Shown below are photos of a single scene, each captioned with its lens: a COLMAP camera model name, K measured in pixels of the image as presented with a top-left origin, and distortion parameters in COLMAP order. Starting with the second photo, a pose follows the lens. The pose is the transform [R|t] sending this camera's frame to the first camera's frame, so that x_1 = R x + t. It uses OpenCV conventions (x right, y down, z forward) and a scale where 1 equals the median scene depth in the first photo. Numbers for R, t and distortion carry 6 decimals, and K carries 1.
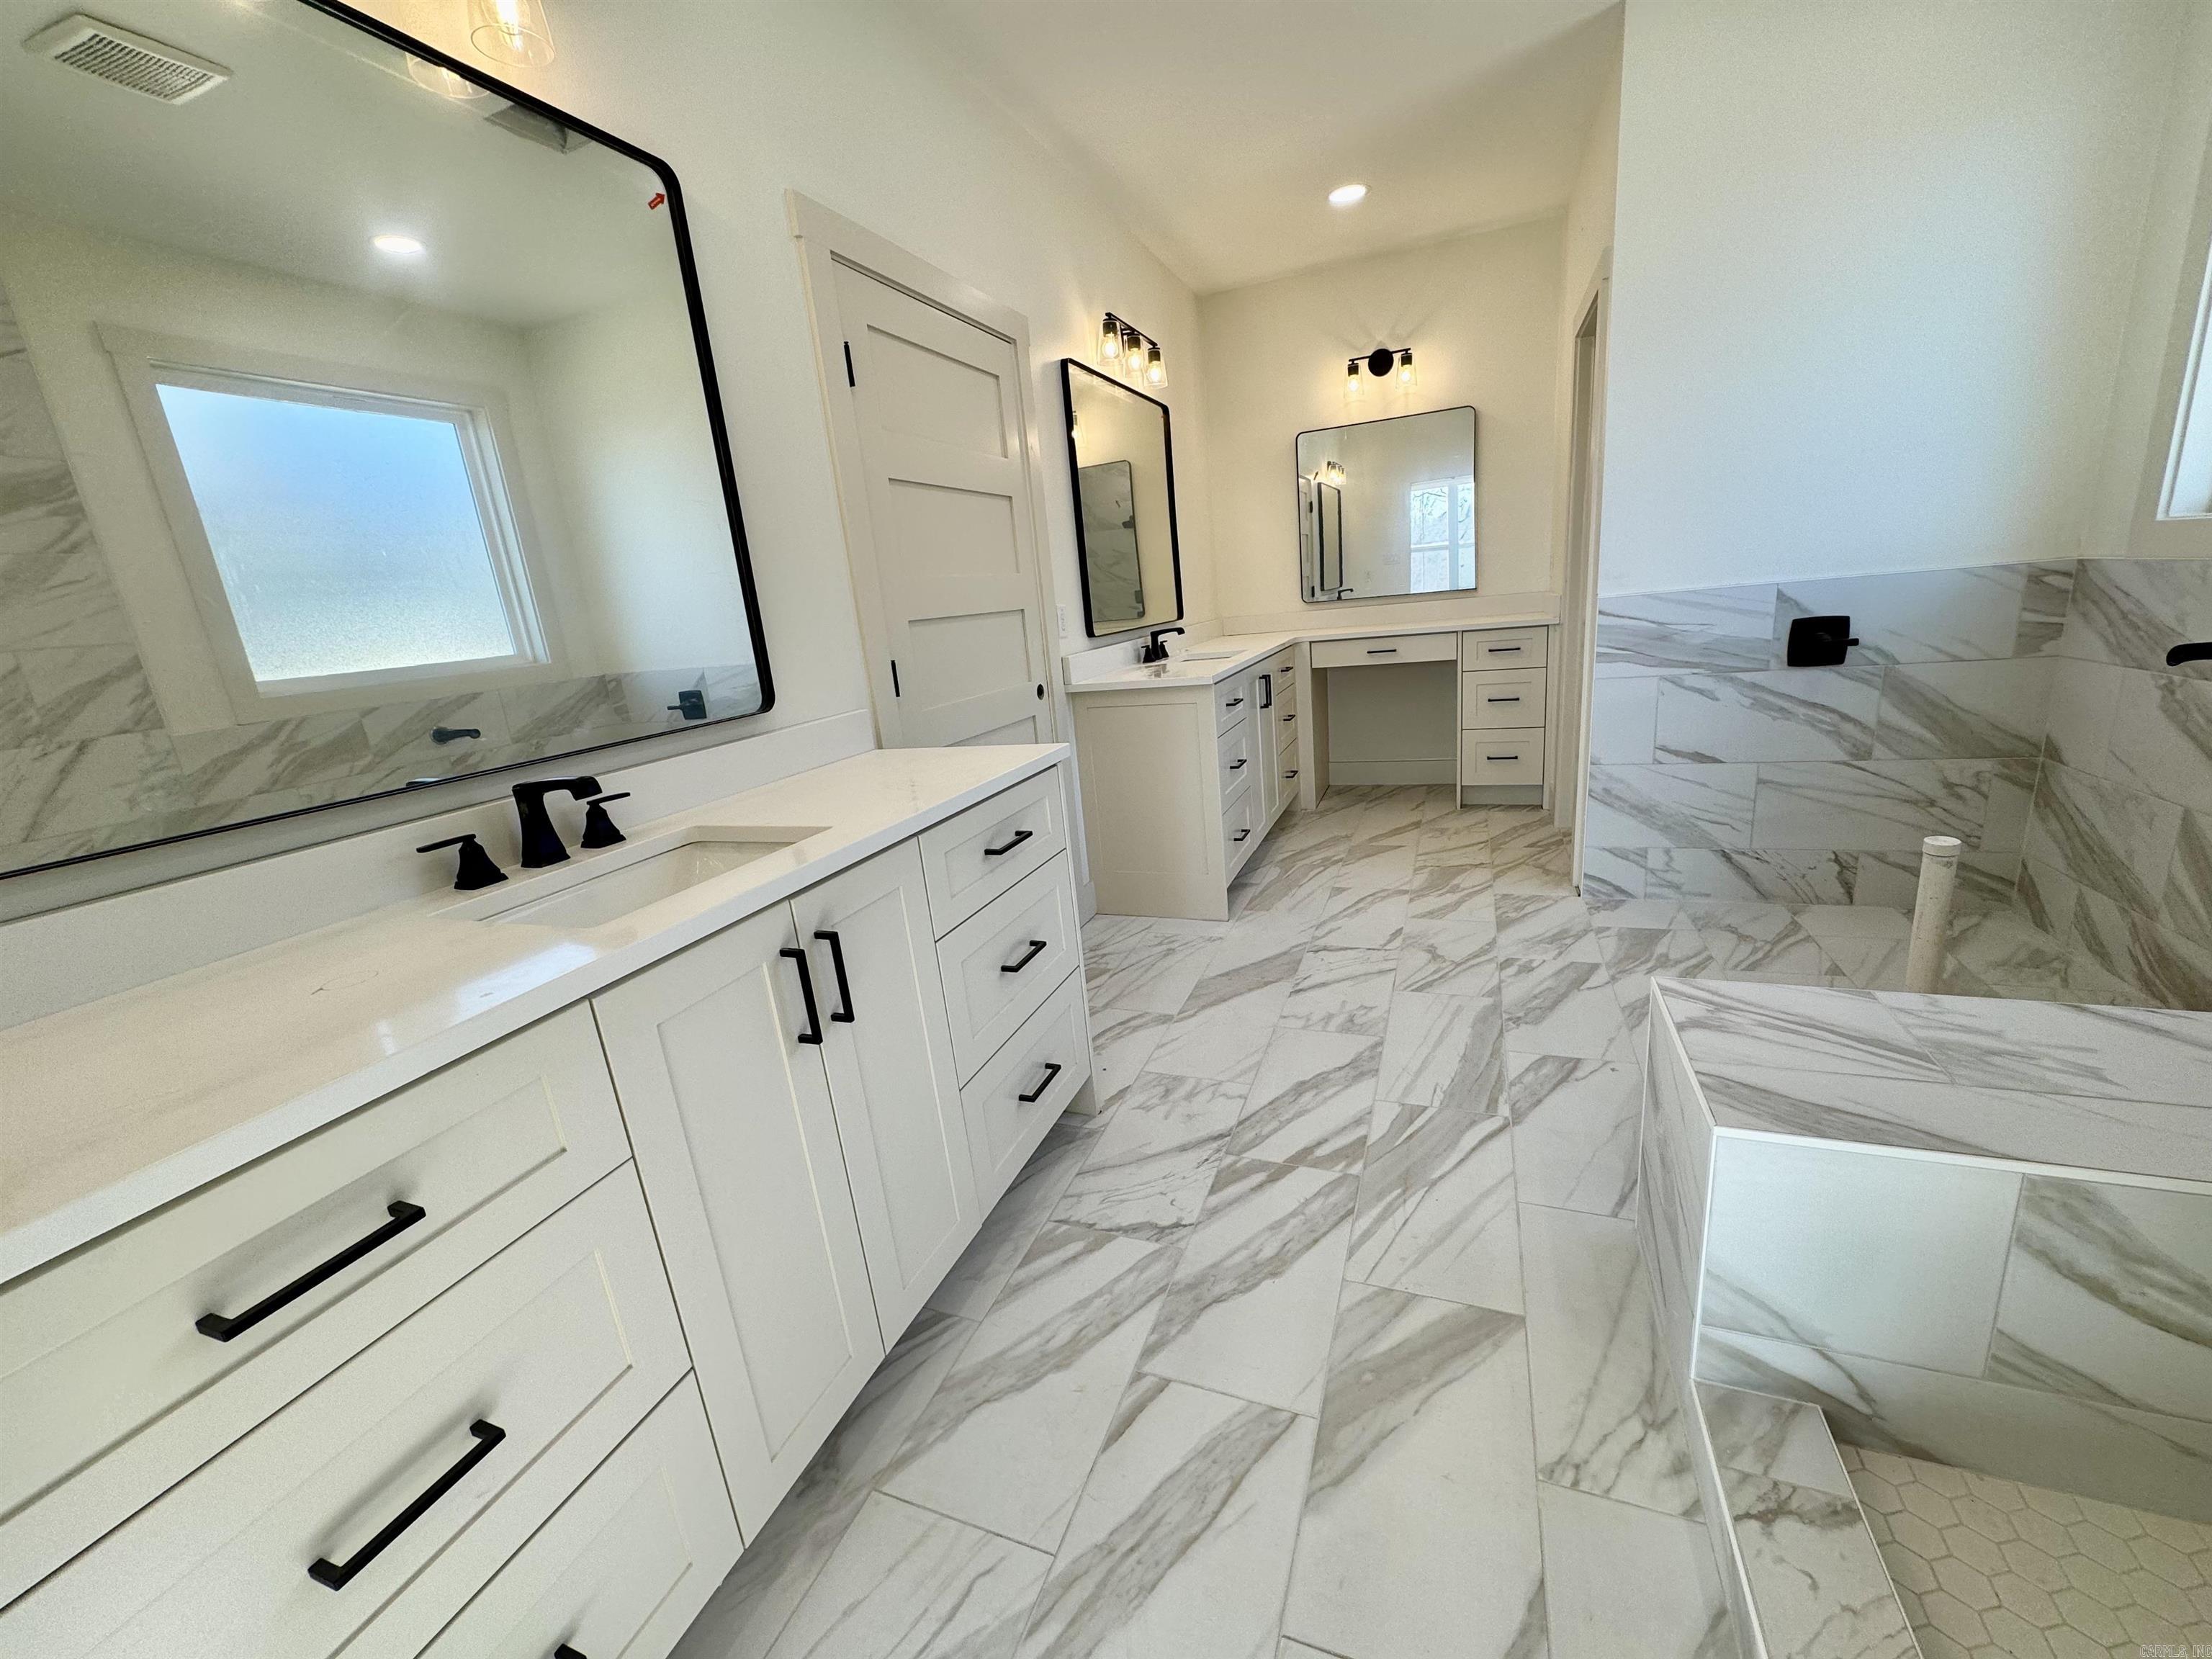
lens RADIAL K [[887.8, 0, 1101.0], [0, 887.8, 833.8], [0, 0, 1]] dist [-0.007424, 0.000328]
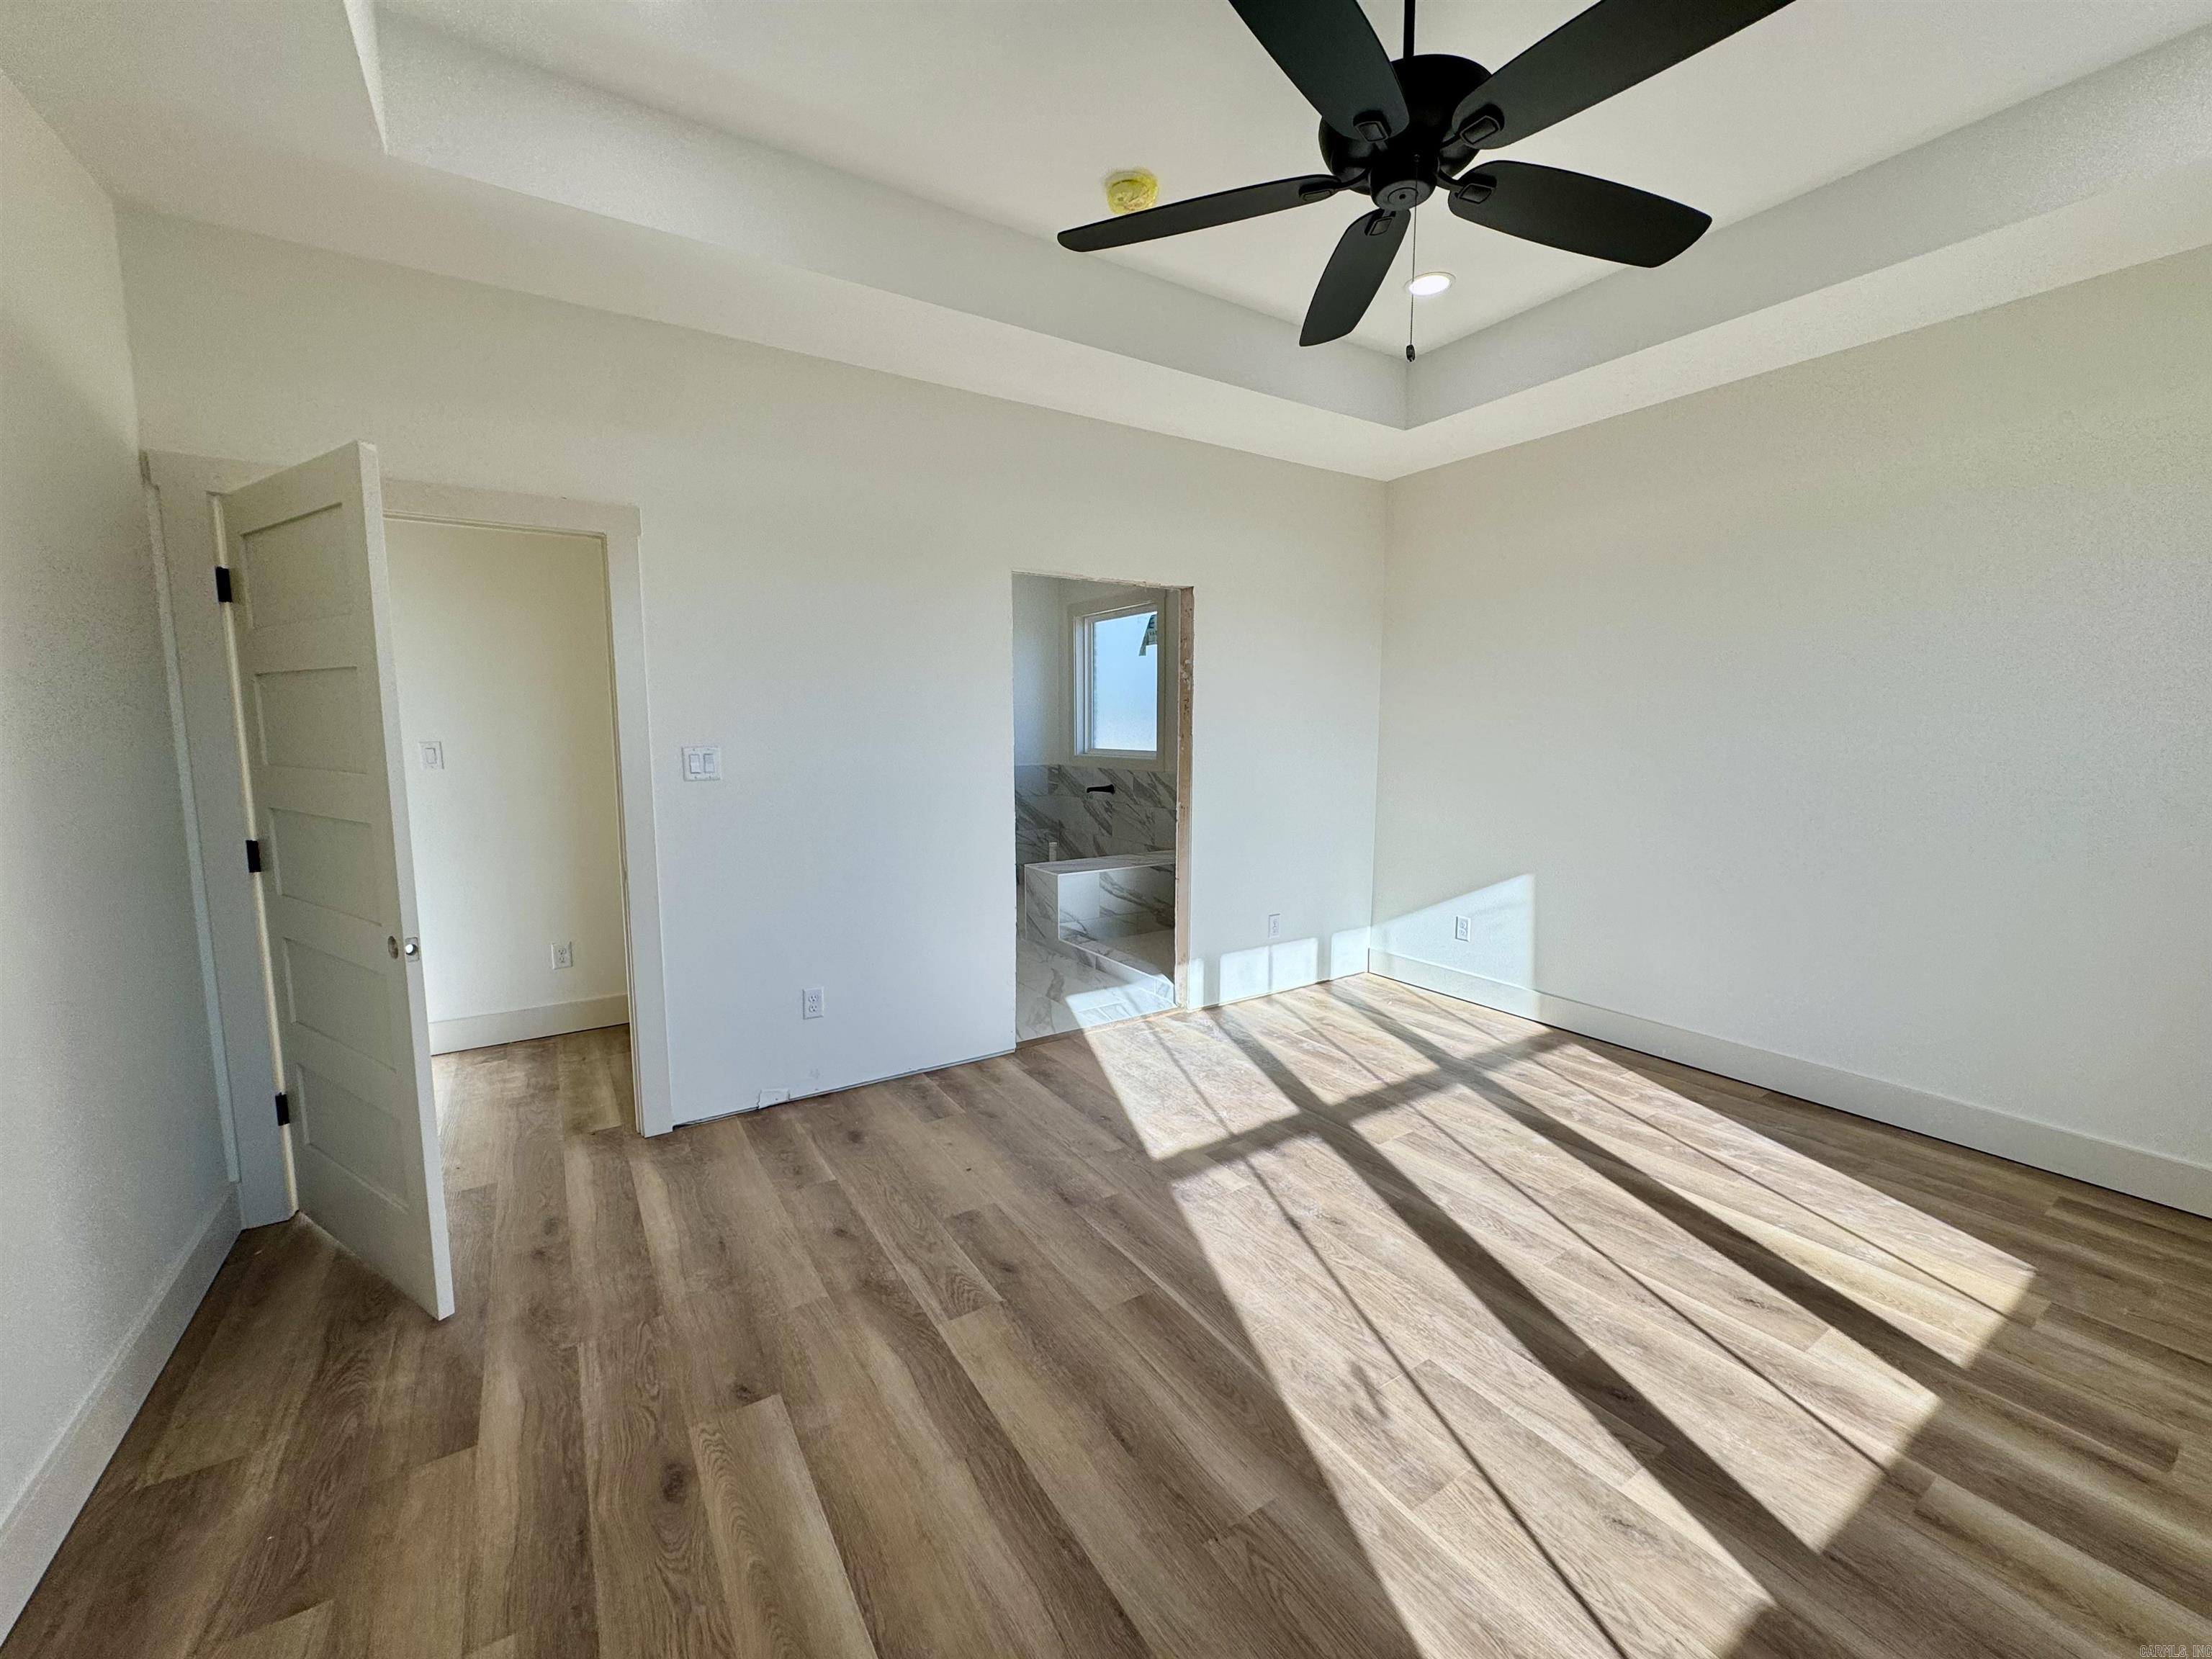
lens RADIAL K [[887.8, 0, 1108.3], [0, 887.8, 830.9], [0, 0, 1]] dist [-0.007424, 0.000328]
pose [[0.575376, 0.003796, 0.817880, -1.462638], [0.161595, 0.979749, -0.118229, 0.343457], [-0.801766, 0.200191, 0.563111, -0.939027]]
